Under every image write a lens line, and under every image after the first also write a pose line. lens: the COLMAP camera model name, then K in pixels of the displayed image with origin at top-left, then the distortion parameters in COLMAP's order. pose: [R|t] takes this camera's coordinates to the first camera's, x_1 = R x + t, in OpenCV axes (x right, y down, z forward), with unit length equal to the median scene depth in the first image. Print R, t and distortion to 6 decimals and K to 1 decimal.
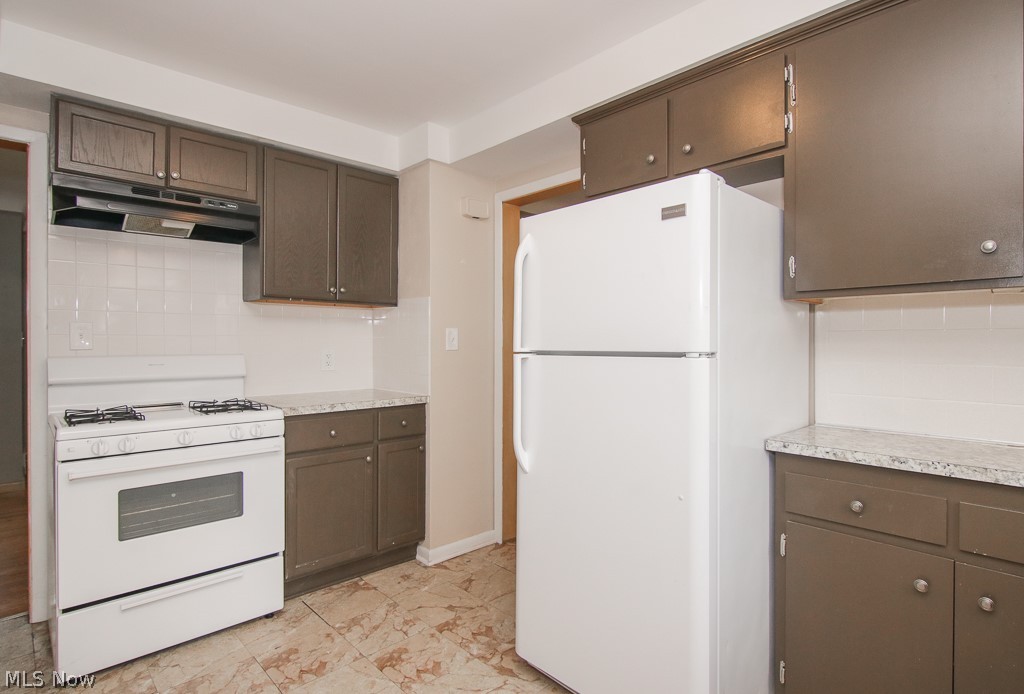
lens RADIAL K [[535.6, 0, 525.6], [0, 535.6, 341.6], [0, 0, 1]] dist [0.012326, -0.000073]
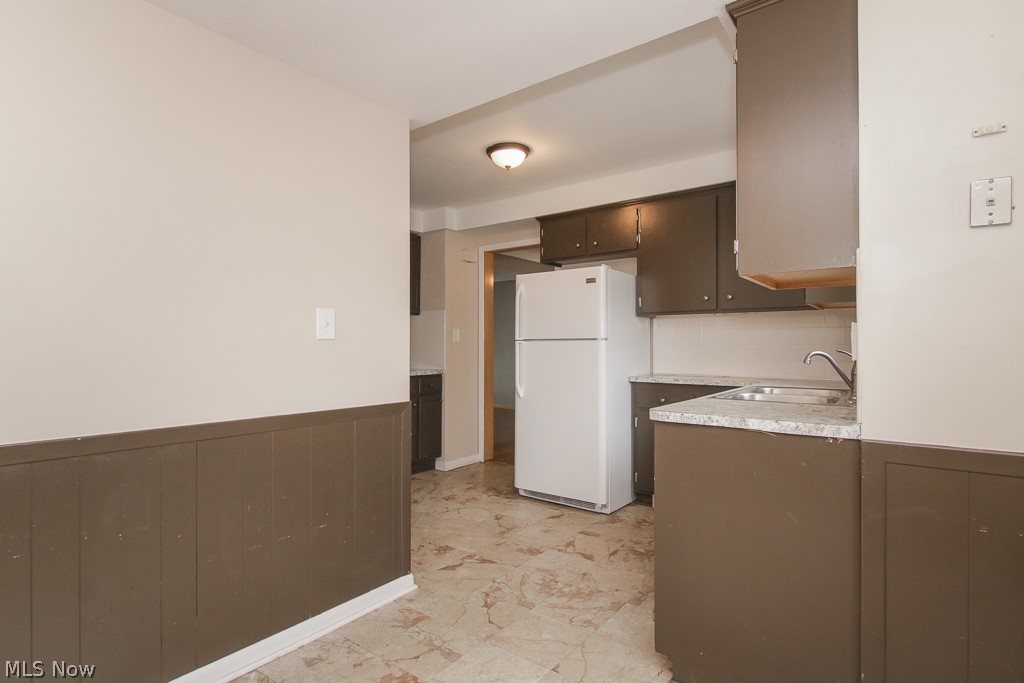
lens RADIAL K [[515.5, 0, 513.3], [0, 515.5, 333.7], [0, 0, 1]] dist [-0.001956, -0.000916]
pose [[0.989123, 0.002209, 0.147074, -0.290008], [0.000575, 0.999821, -0.018885, 0.029060], [-0.147090, 0.018764, 0.988945, -0.873036]]
